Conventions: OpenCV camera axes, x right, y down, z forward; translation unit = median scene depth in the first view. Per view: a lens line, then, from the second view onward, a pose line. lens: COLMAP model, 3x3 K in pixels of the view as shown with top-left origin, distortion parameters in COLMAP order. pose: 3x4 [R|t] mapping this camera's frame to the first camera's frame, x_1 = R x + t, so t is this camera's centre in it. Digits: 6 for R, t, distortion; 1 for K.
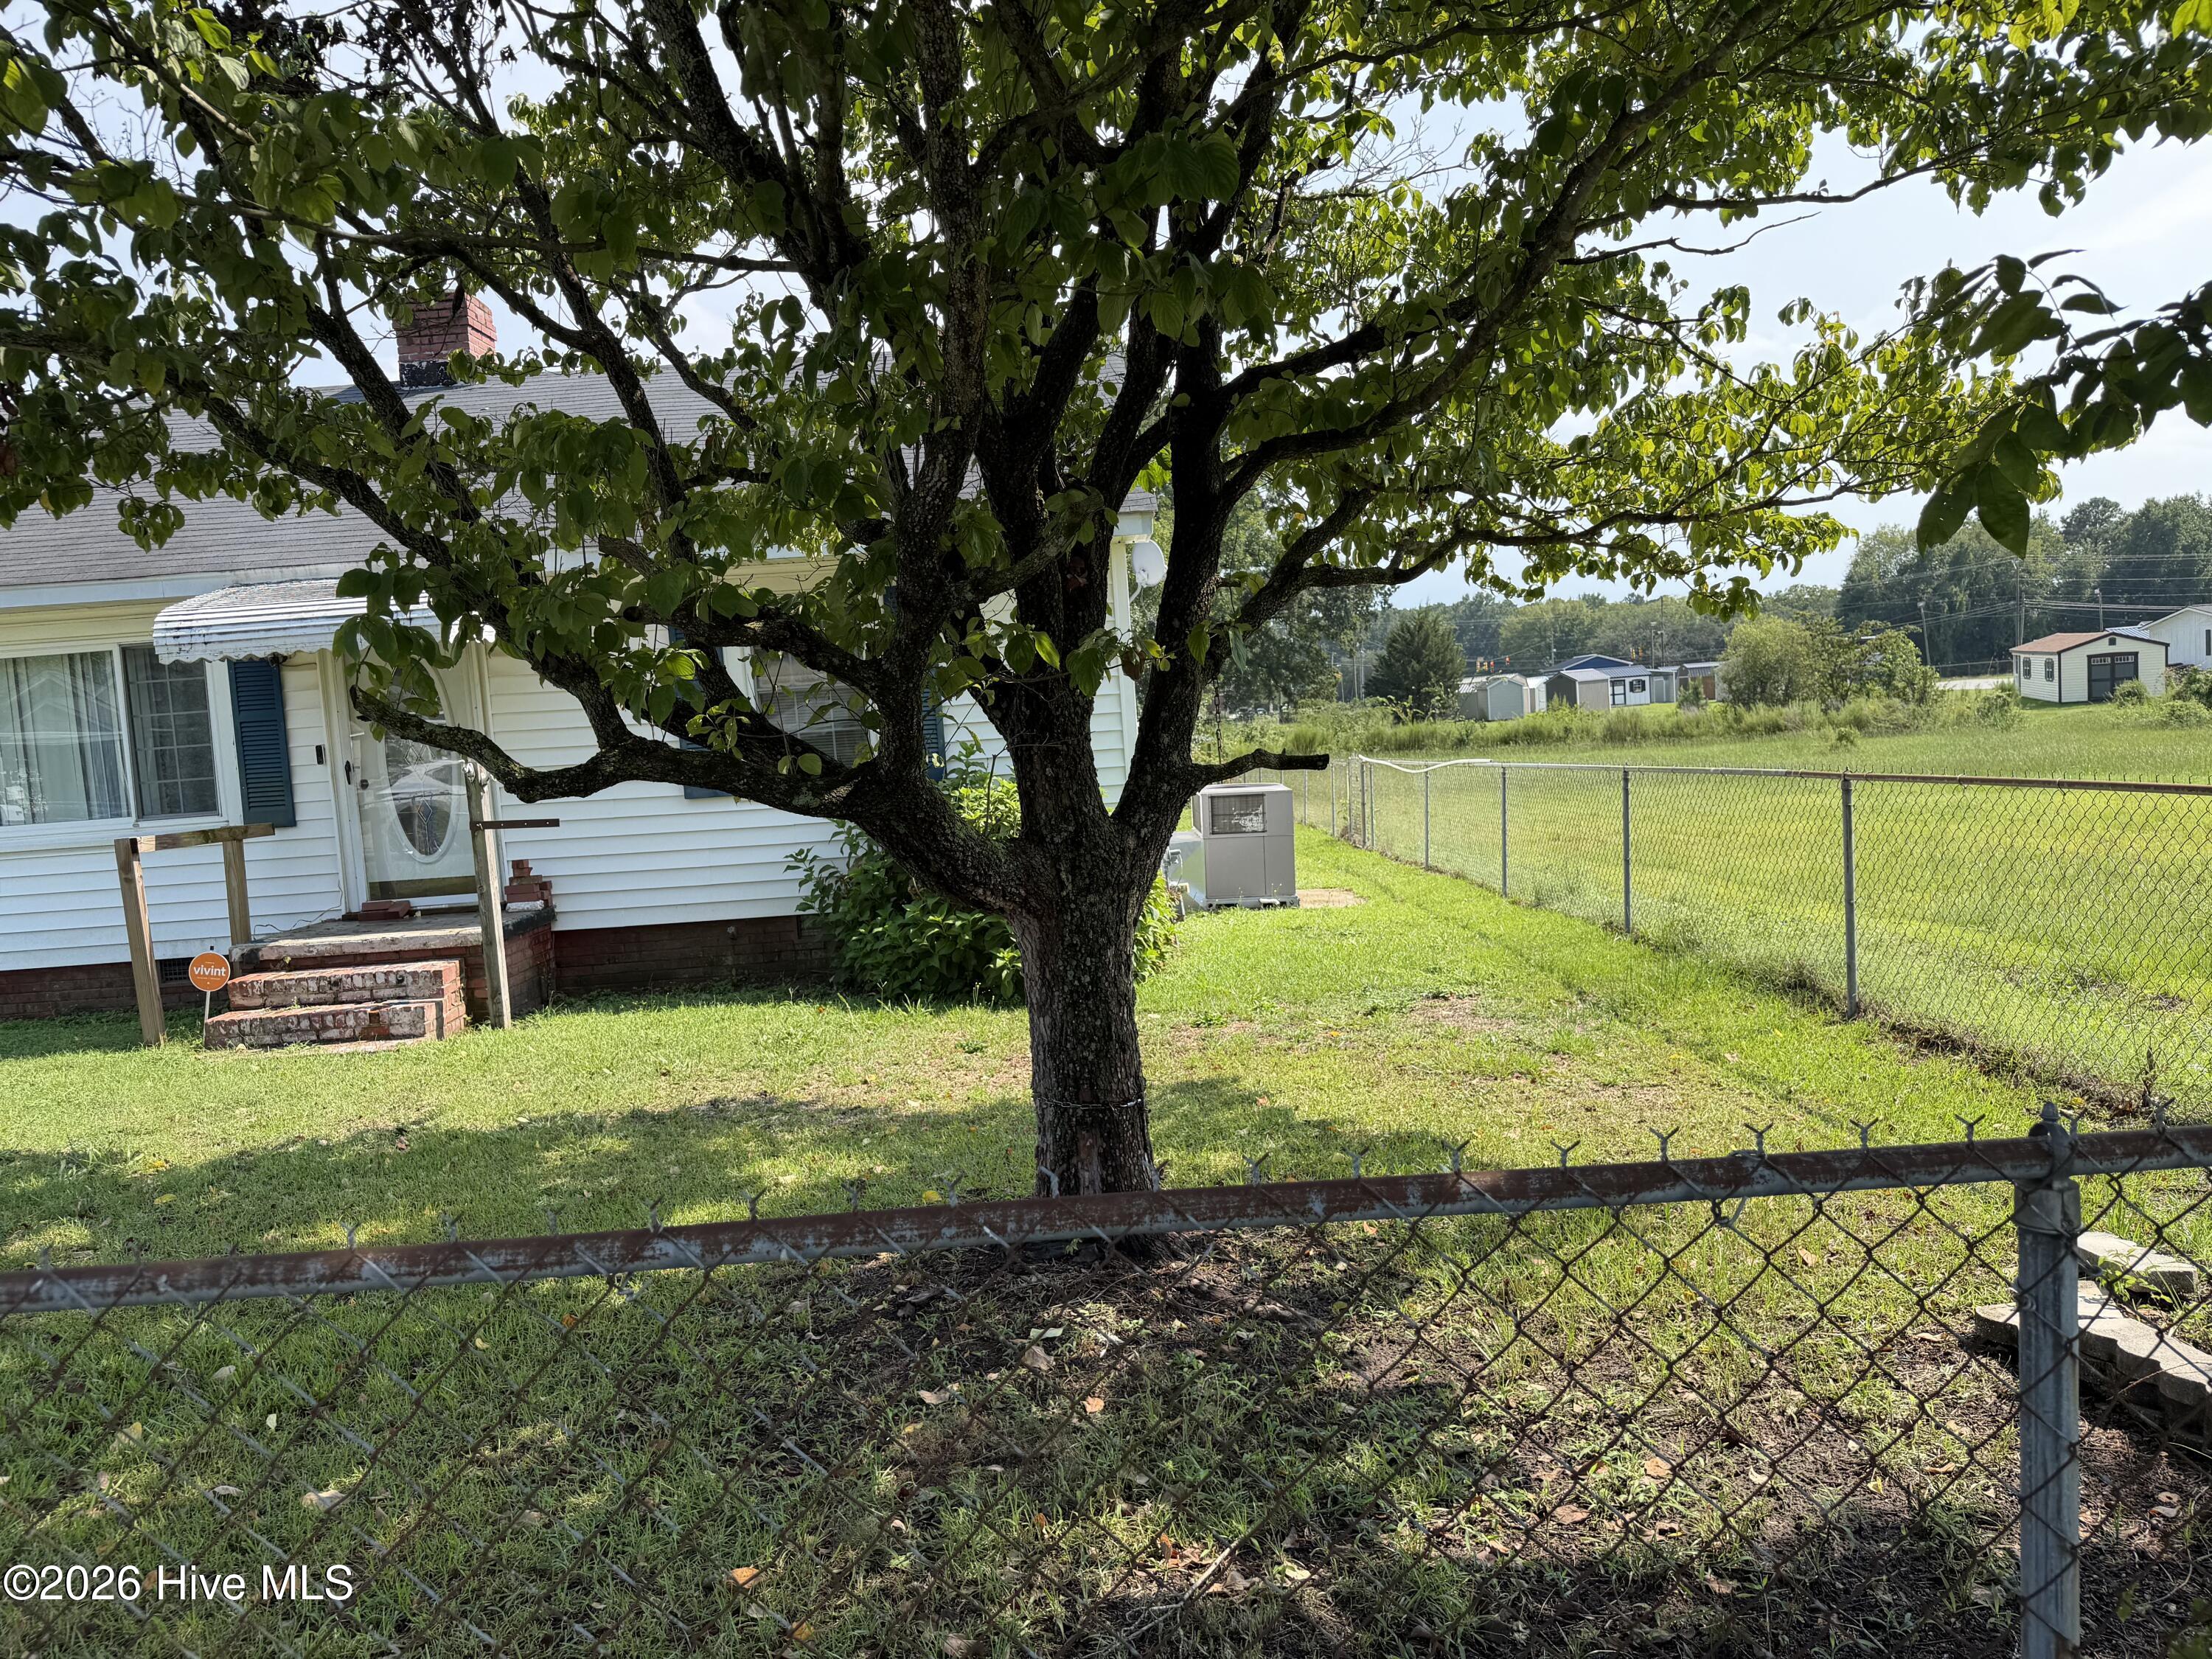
lens RADIAL K [[1552.5, 0, 1043.3], [0, 1552.5, 787.4], [0, 0, 1]] dist [0.220794, -0.368453]
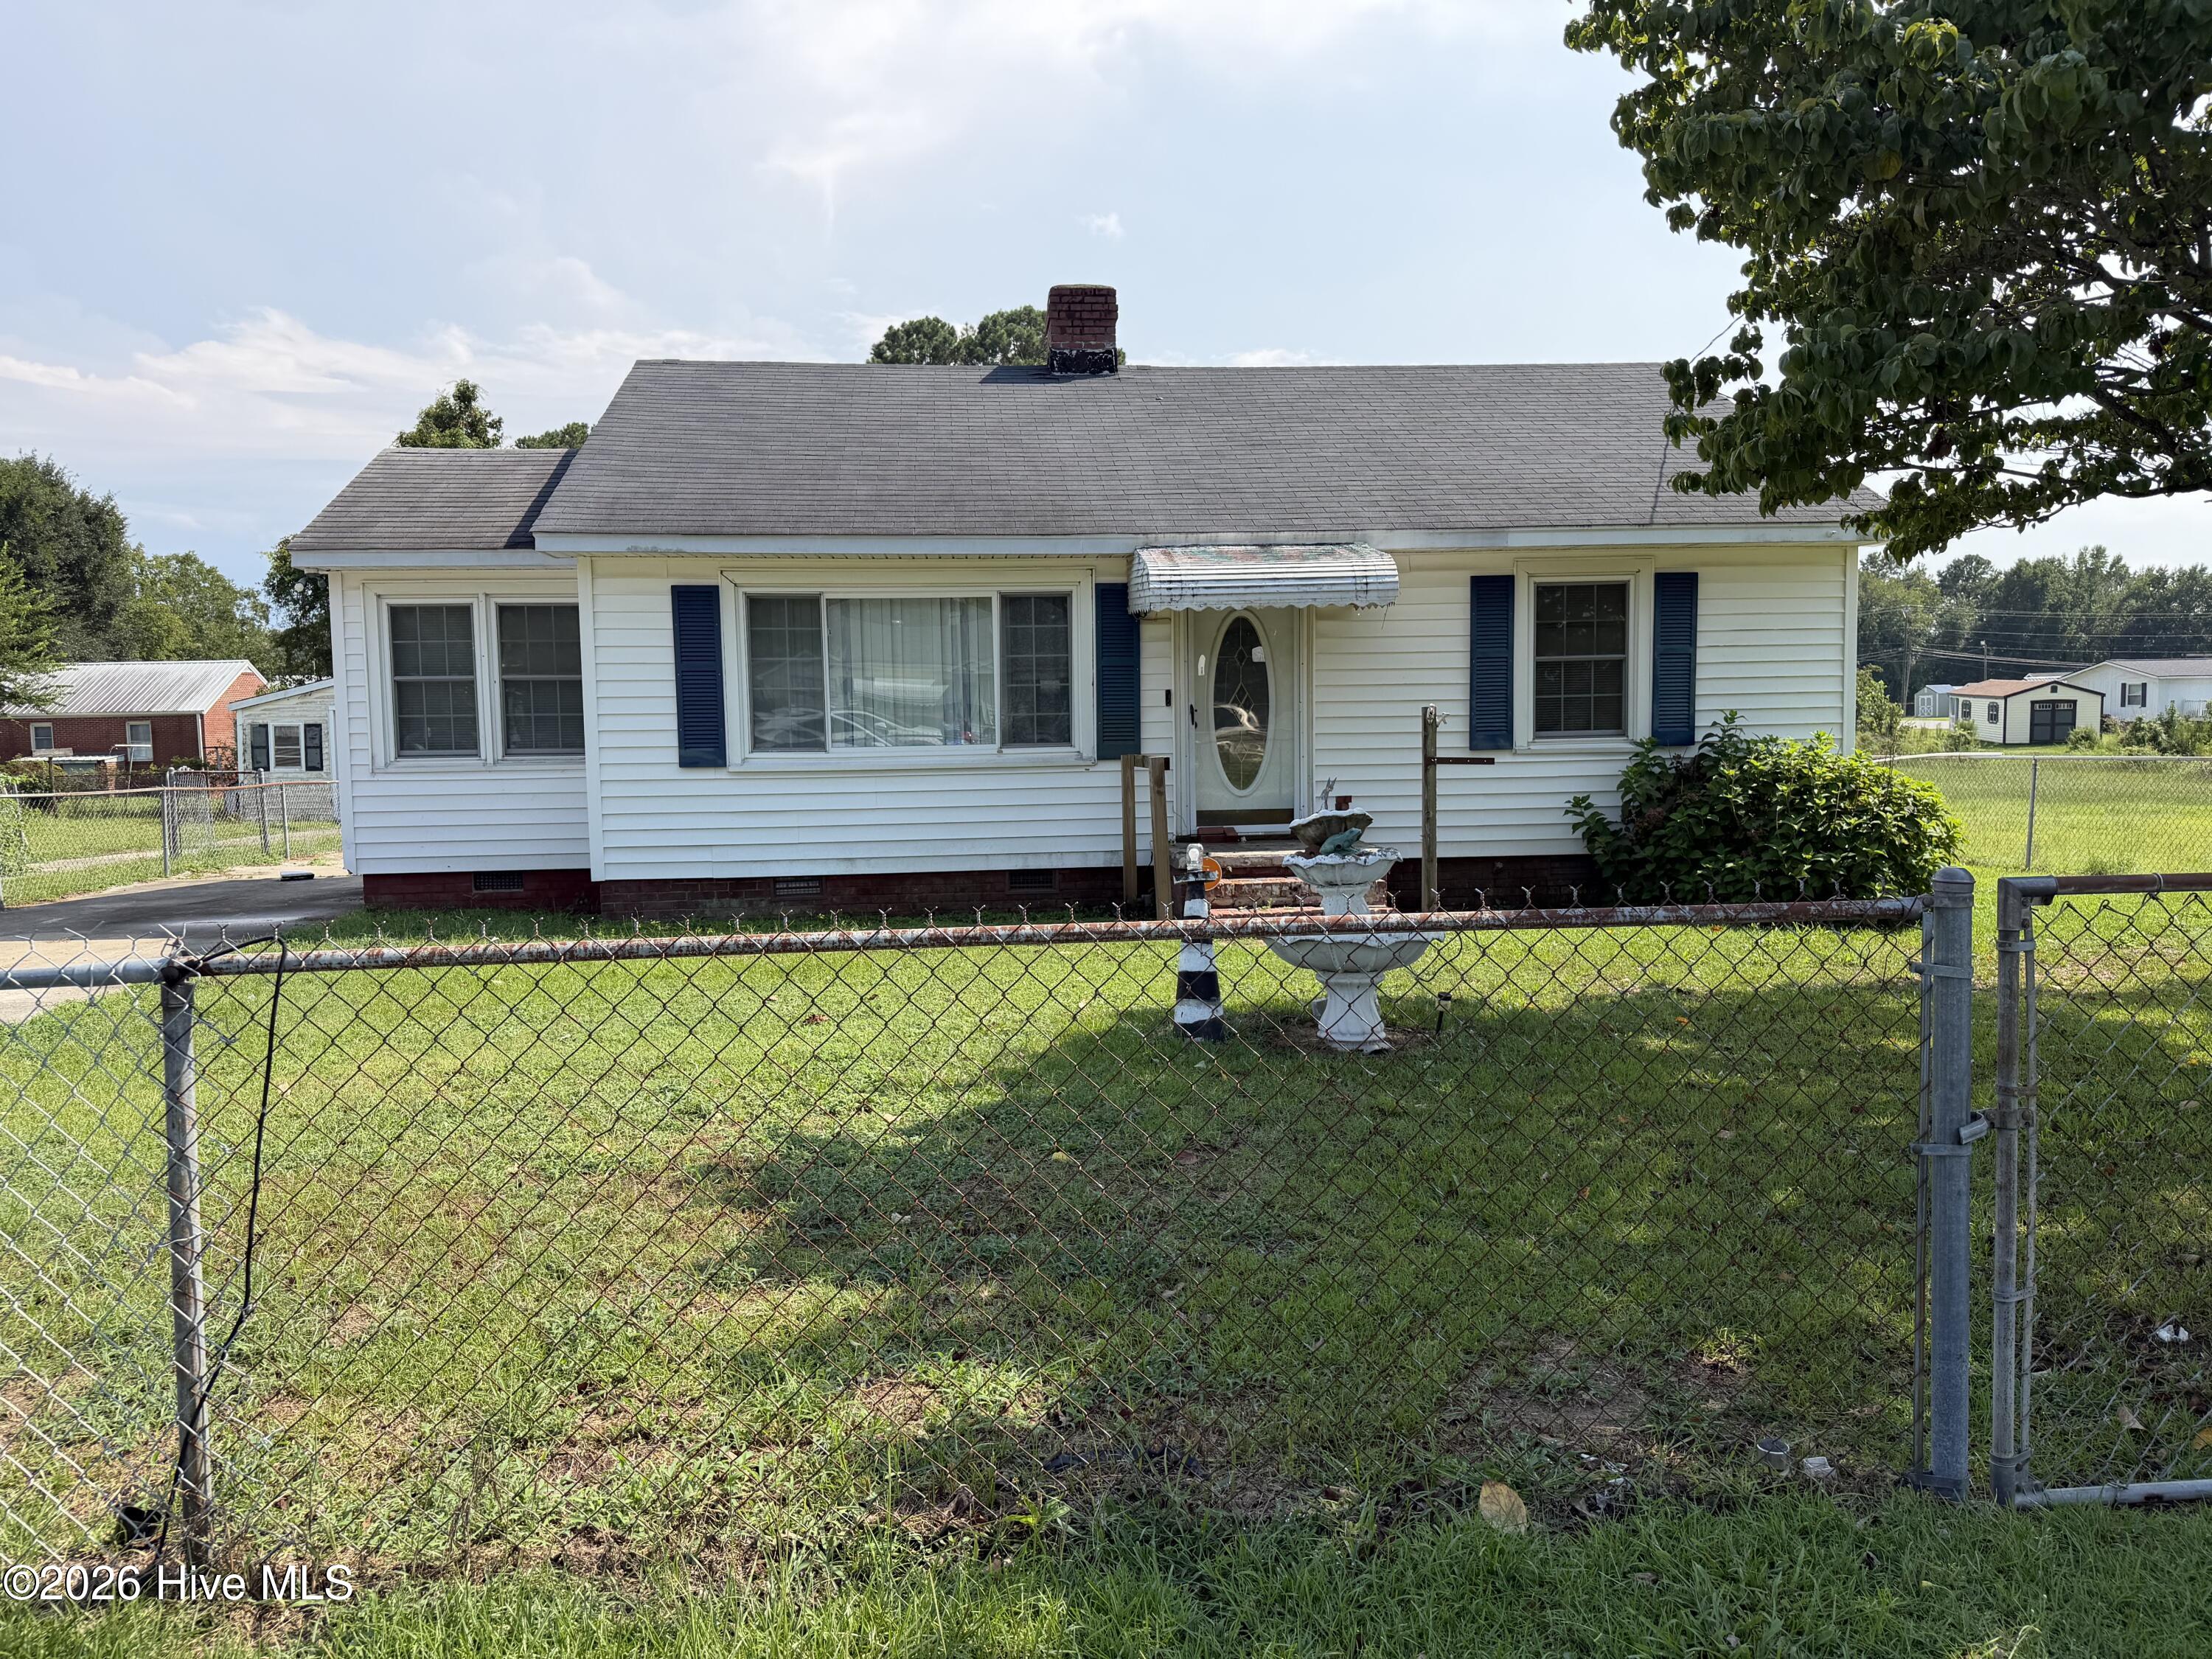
lens RADIAL K [[1555.6, 0, 1106.4], [0, 1555.6, 839.8], [0, 0, 1]] dist [0.128266, -0.174145]
pose [[0.992955, 0.036147, 0.112848, -0.615296], [-0.039397, 0.998867, 0.026706, 0.053287], [-0.111755, -0.030964, 0.993253, -0.112477]]
